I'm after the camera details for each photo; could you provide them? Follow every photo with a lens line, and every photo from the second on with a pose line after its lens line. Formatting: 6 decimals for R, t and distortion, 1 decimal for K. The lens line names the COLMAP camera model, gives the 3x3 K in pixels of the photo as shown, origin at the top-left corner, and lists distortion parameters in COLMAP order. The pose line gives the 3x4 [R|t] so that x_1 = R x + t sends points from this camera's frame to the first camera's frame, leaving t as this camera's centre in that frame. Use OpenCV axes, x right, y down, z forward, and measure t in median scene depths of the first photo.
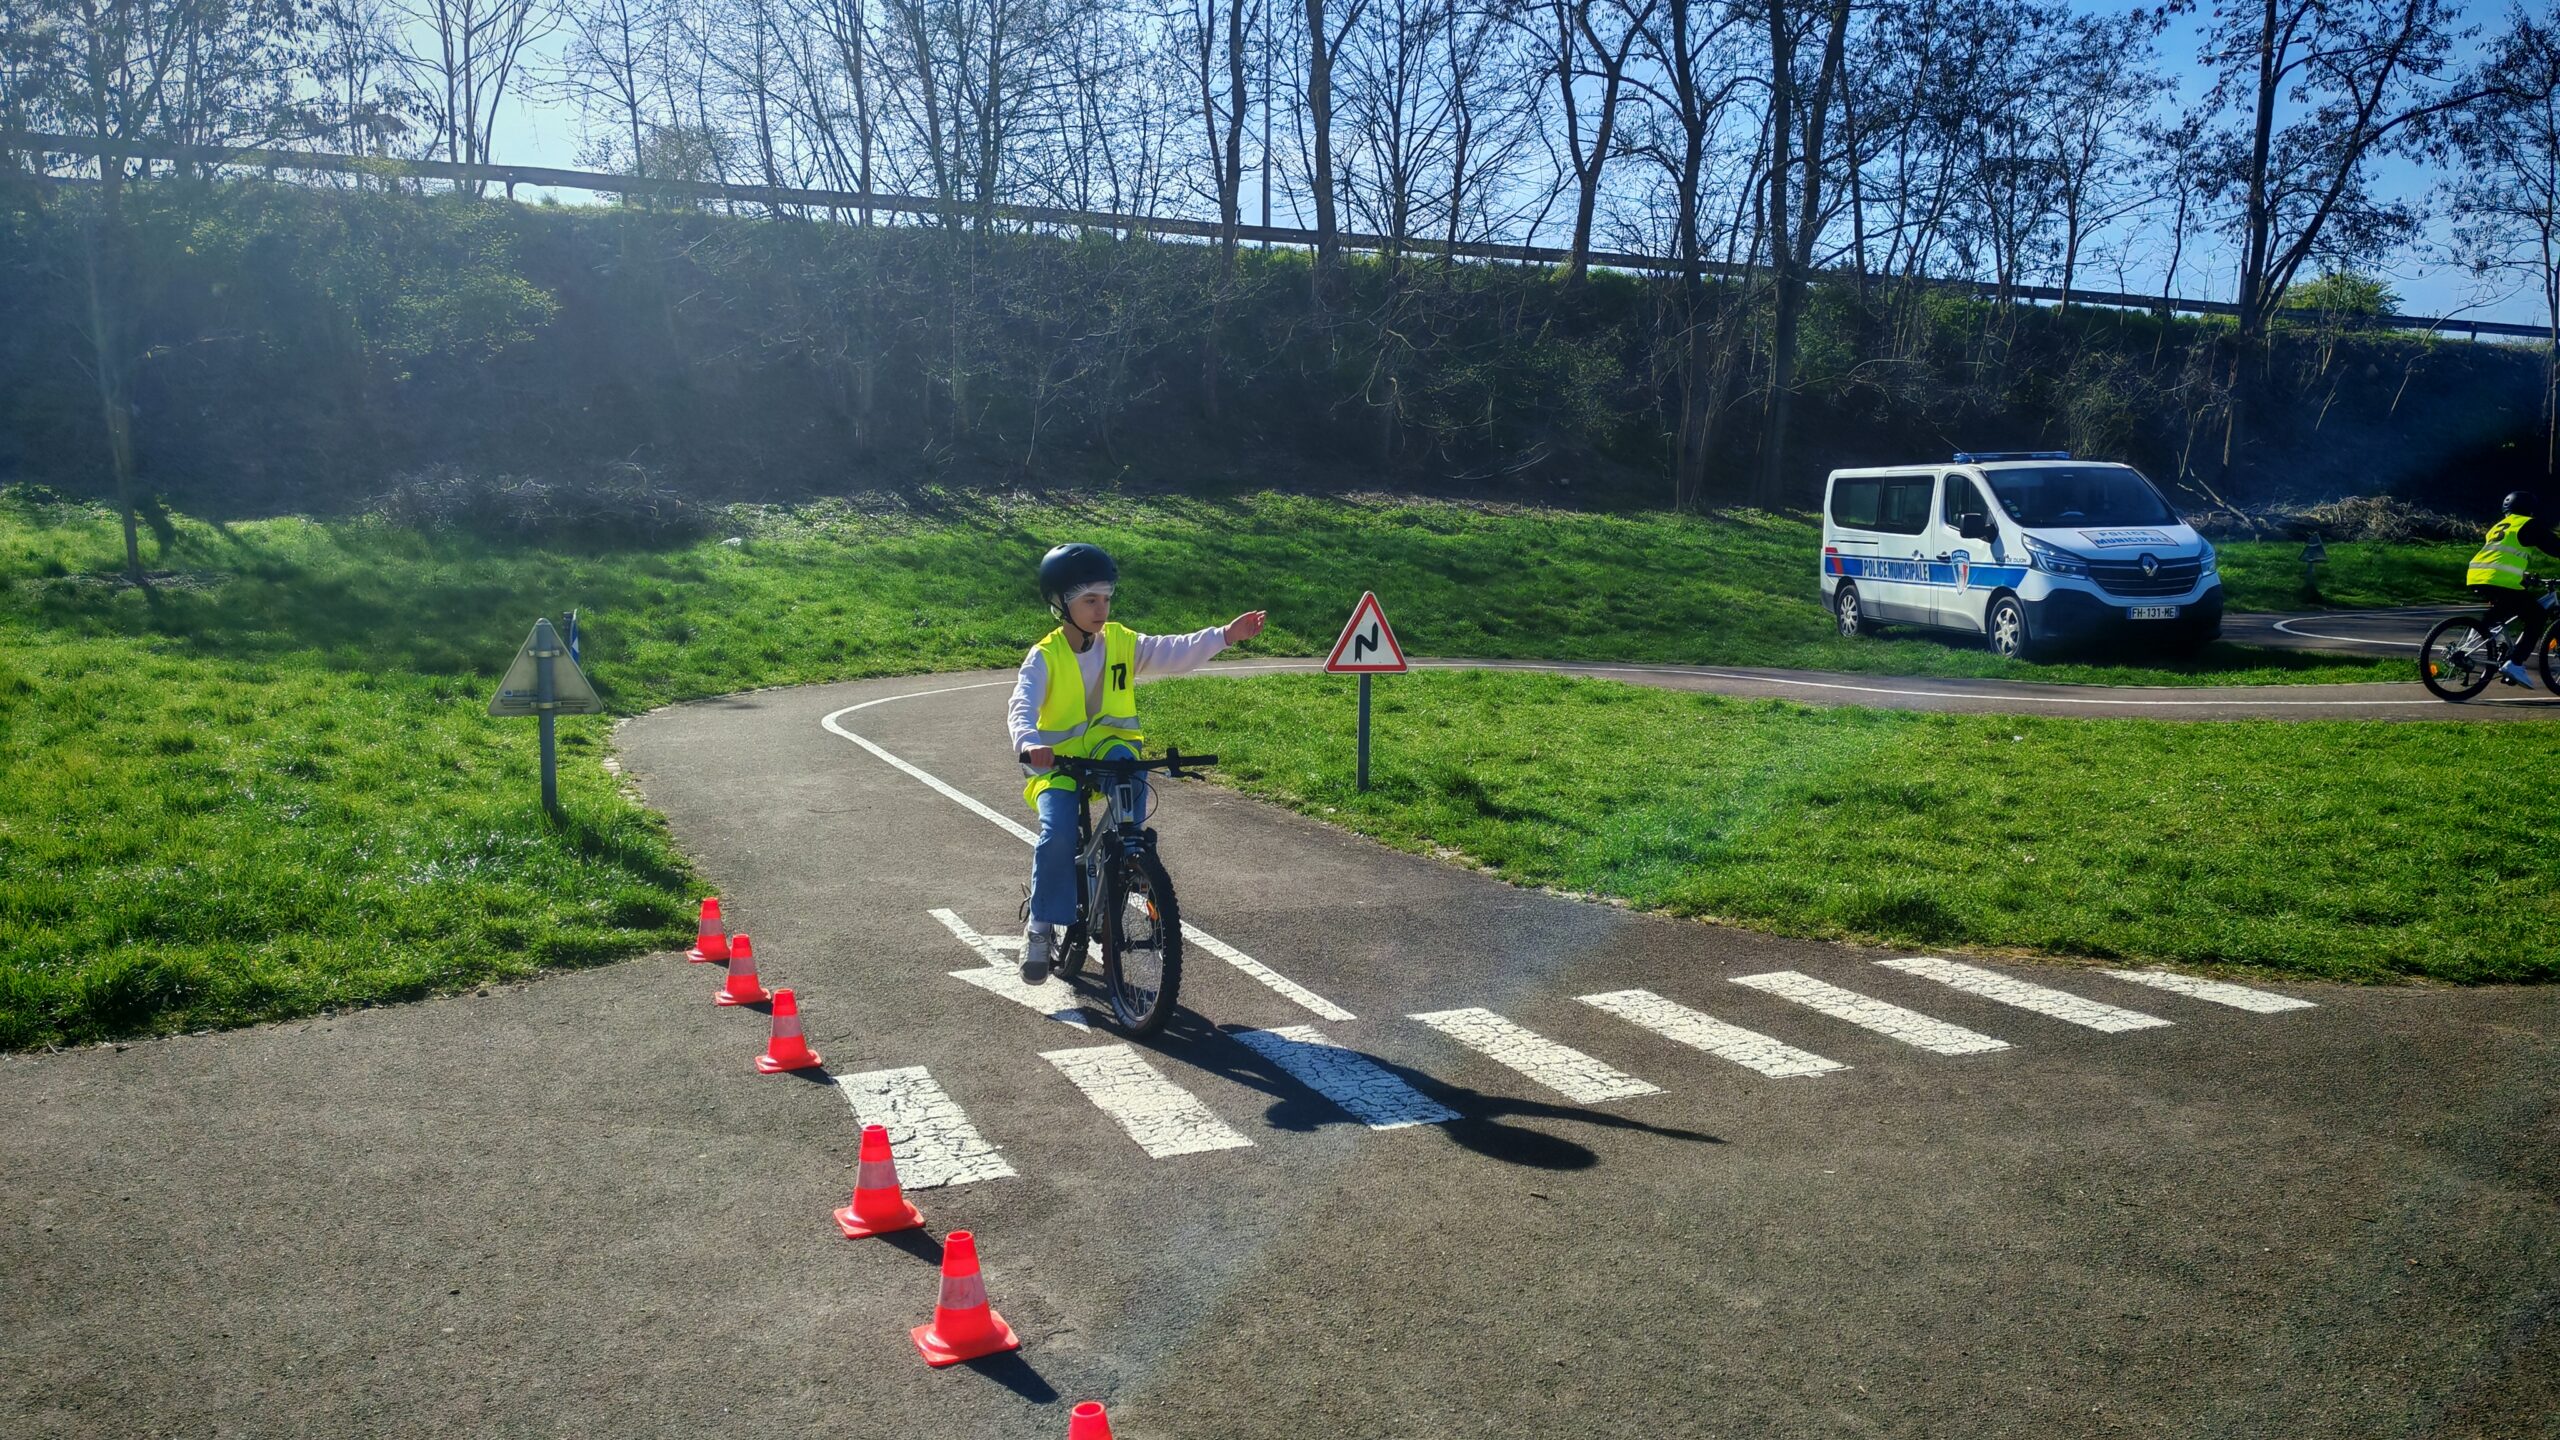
lens RADIAL K [[2015.0, 0, 1299.2], [0, 2015.0, 719.0], [0, 0, 1]] dist [0.007564, 0.021513]
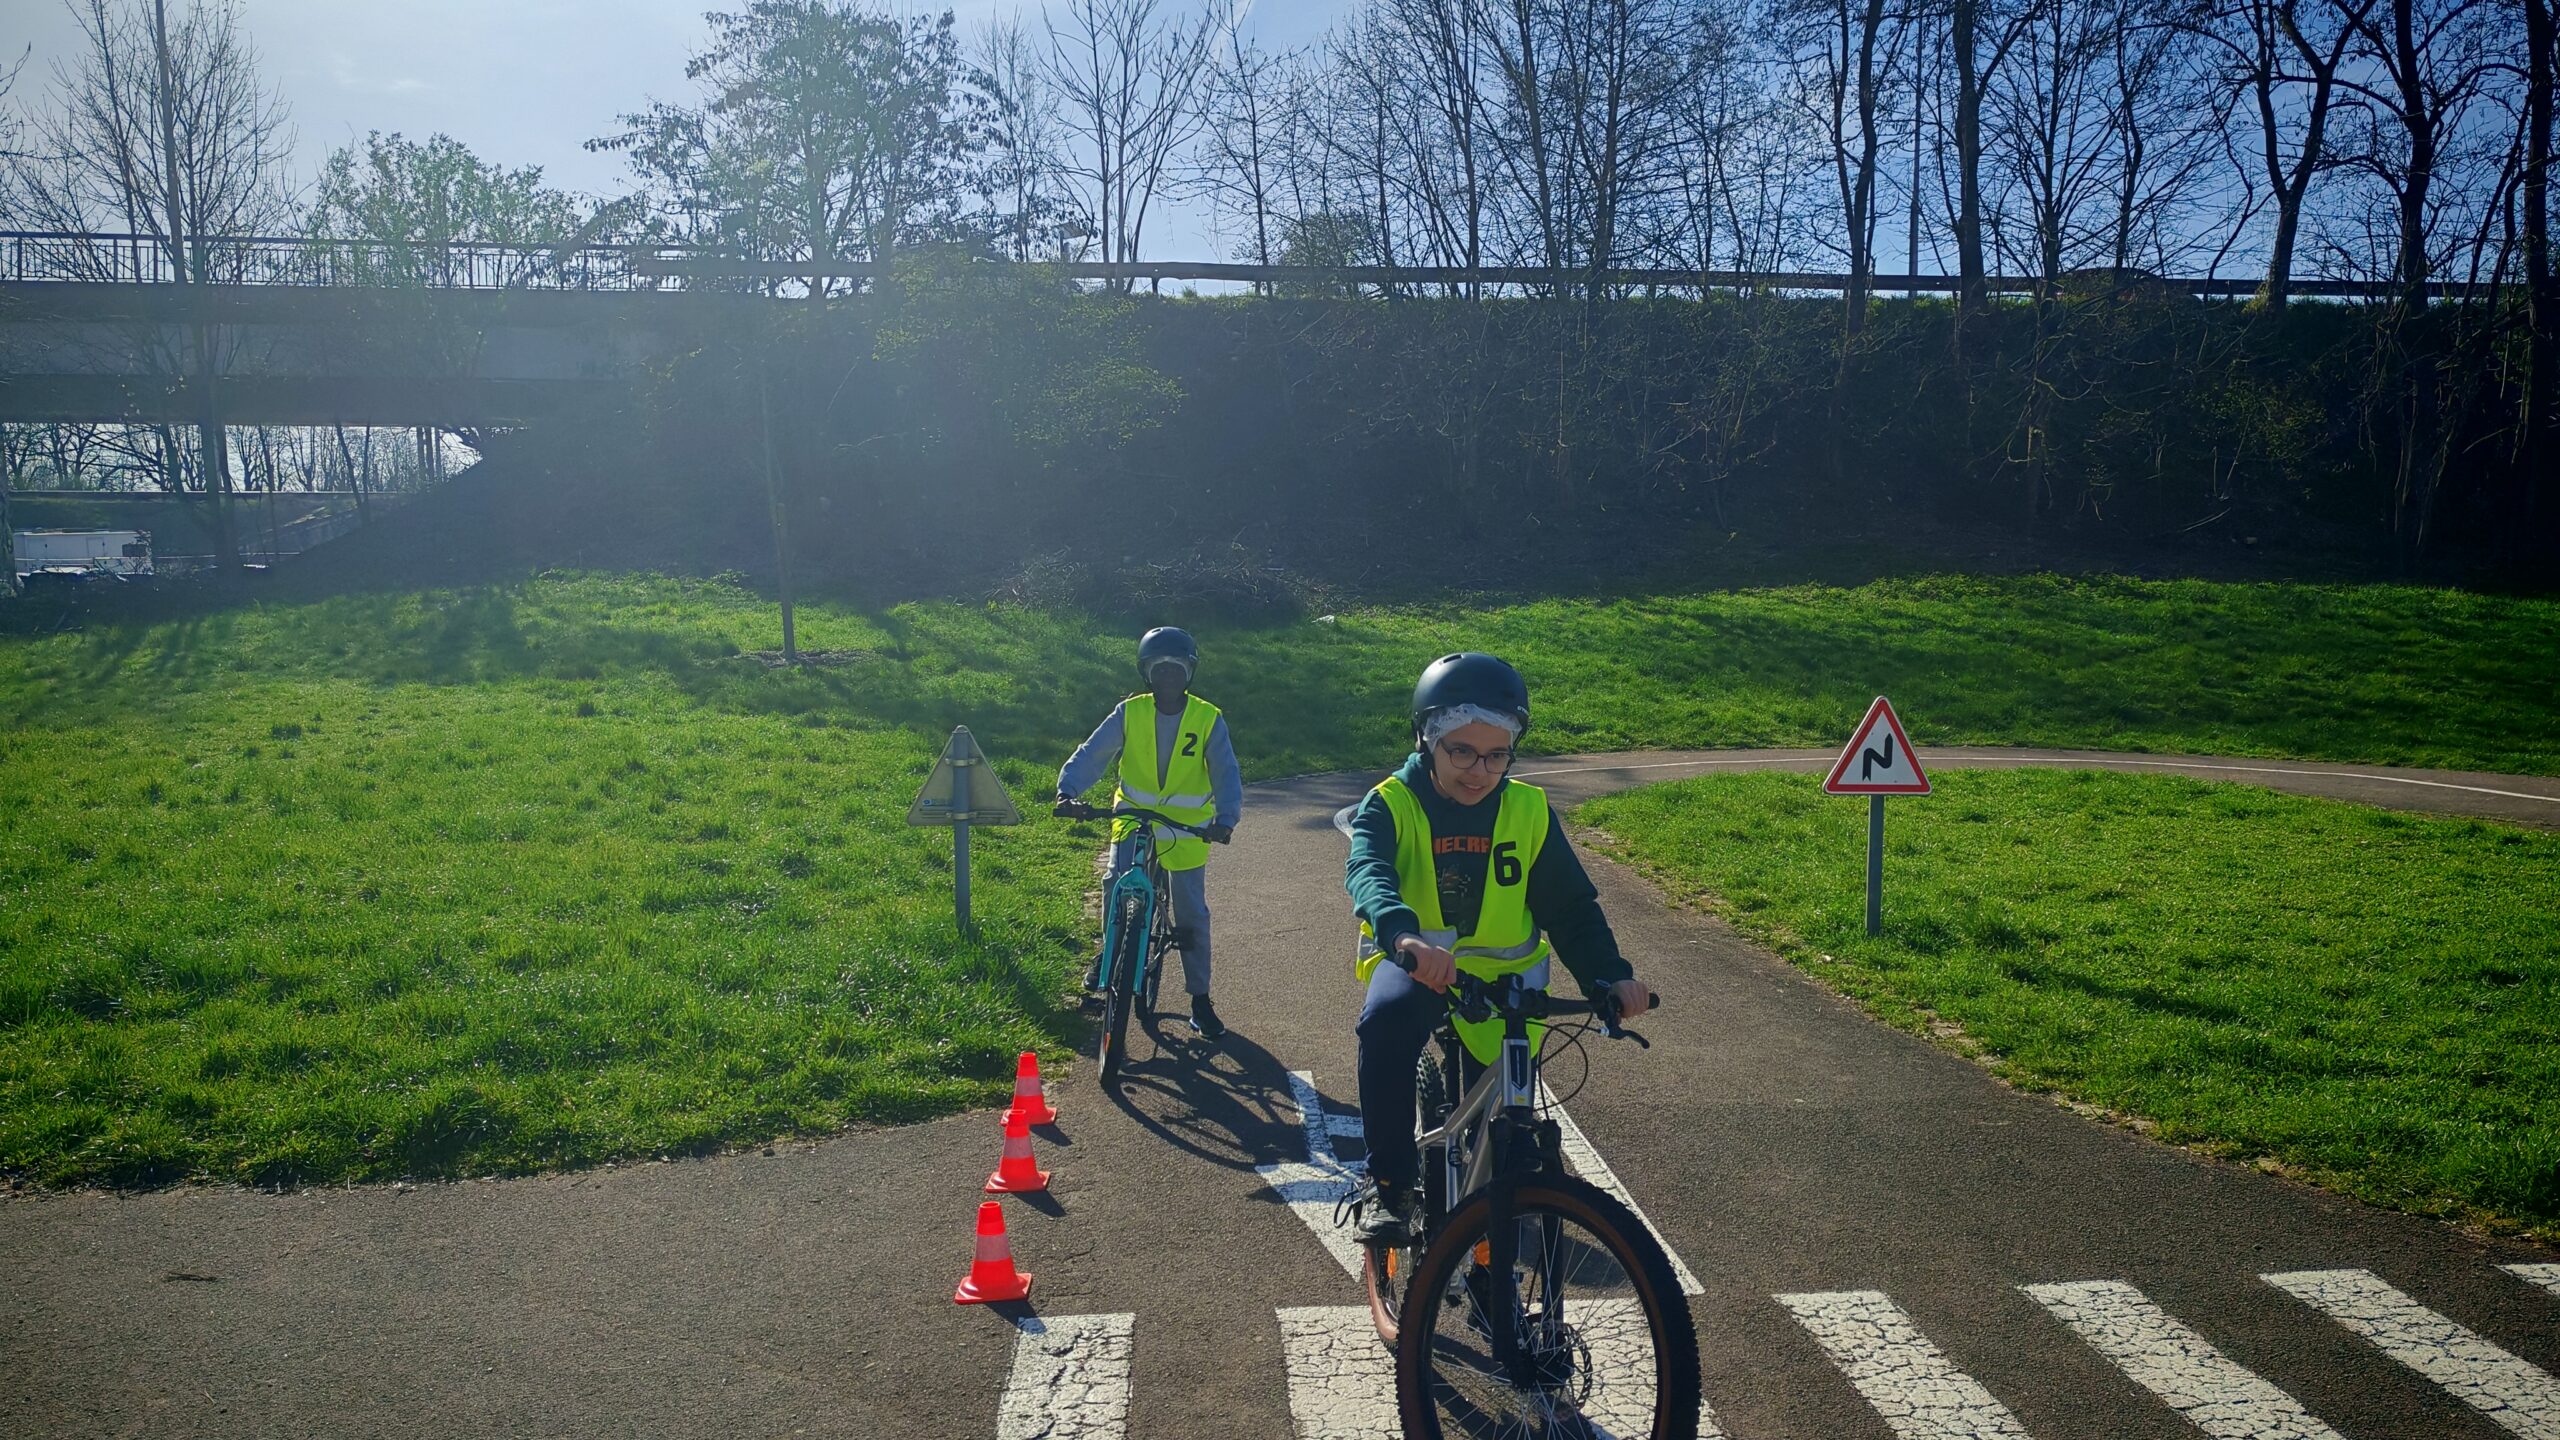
lens RADIAL K [[1988.8, 0, 1311.5], [0, 1988.8, 710.0], [0, 0, 1]] dist [0.013873, 0.011081]
pose [[0.946172, 0.010692, -0.323489, 0.027525], [-0.021494, 0.999324, -0.029838, -0.009904], [0.322951, 0.035185, 0.945761, 0.047901]]
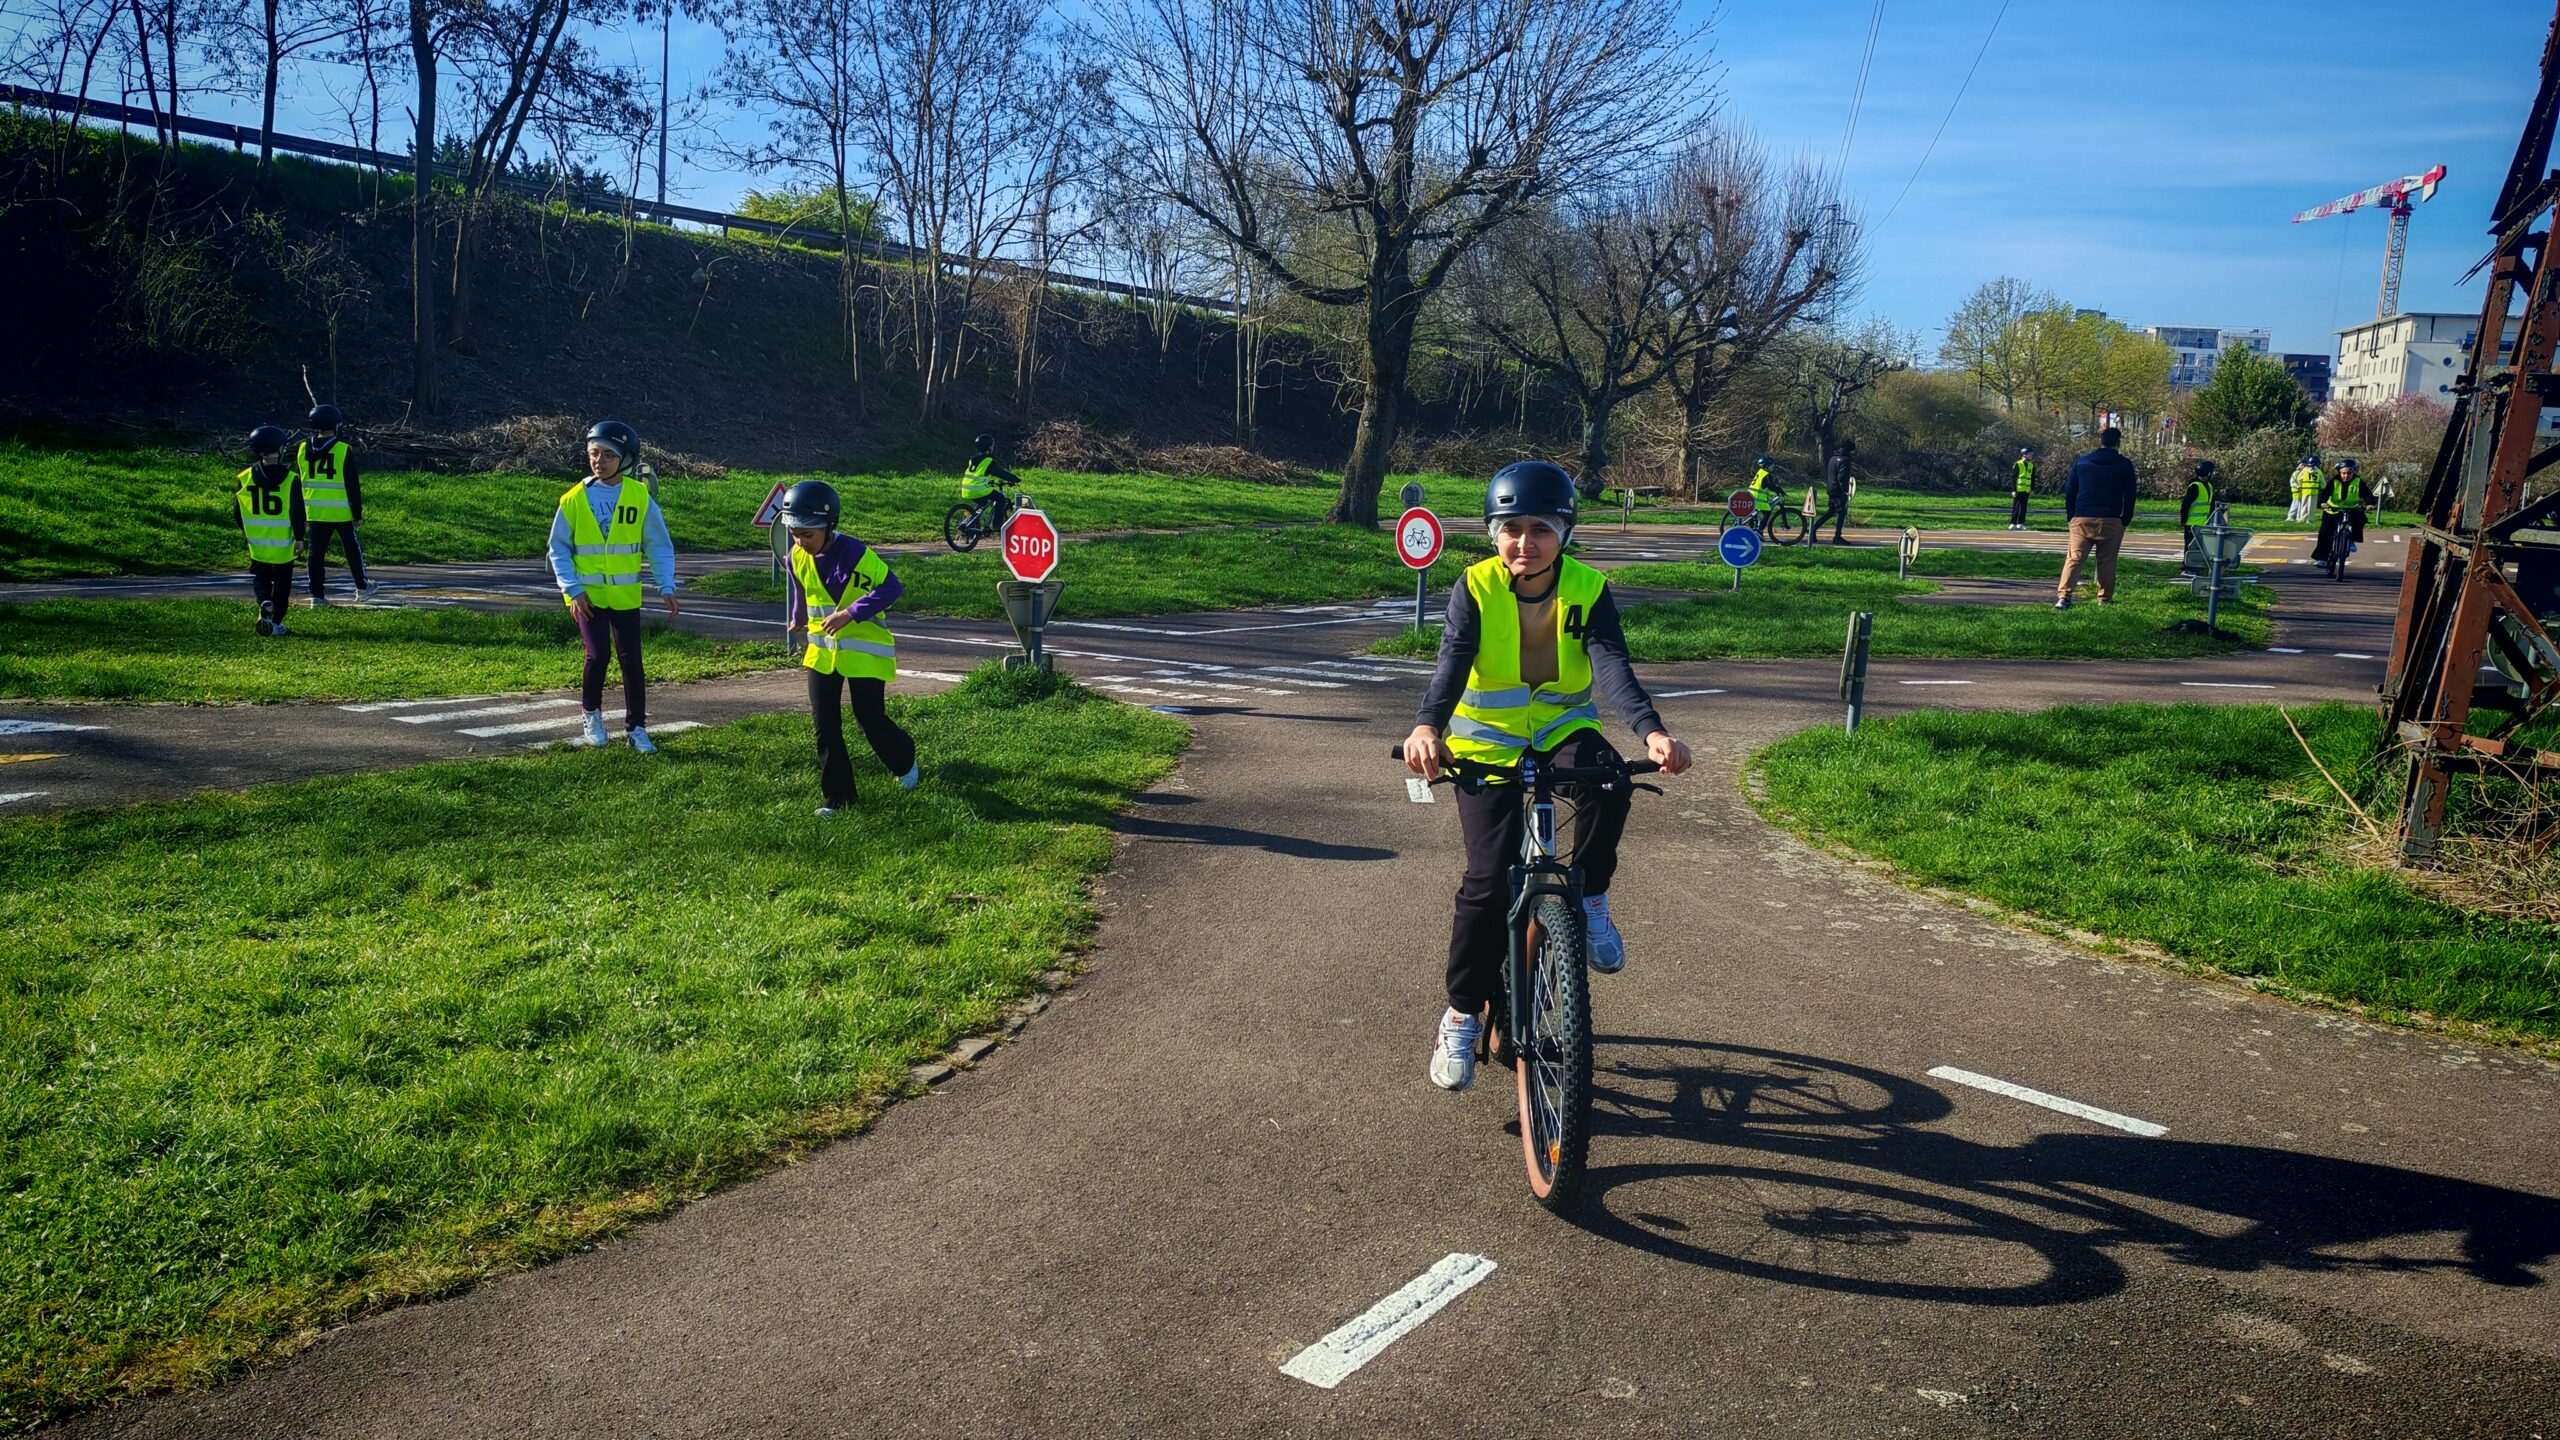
lens RADIAL K [[1905.4, 0, 1356.1], [0, 1905.4, 645.7], [0, 0, 1]] dist [0.027206, 0.002752]
pose [[0.837988, -0.024359, 0.545145, 0.494319], [0.017667, 0.999691, 0.017513, -0.032951], [-0.545403, -0.005045, 0.838159, 0.235643]]
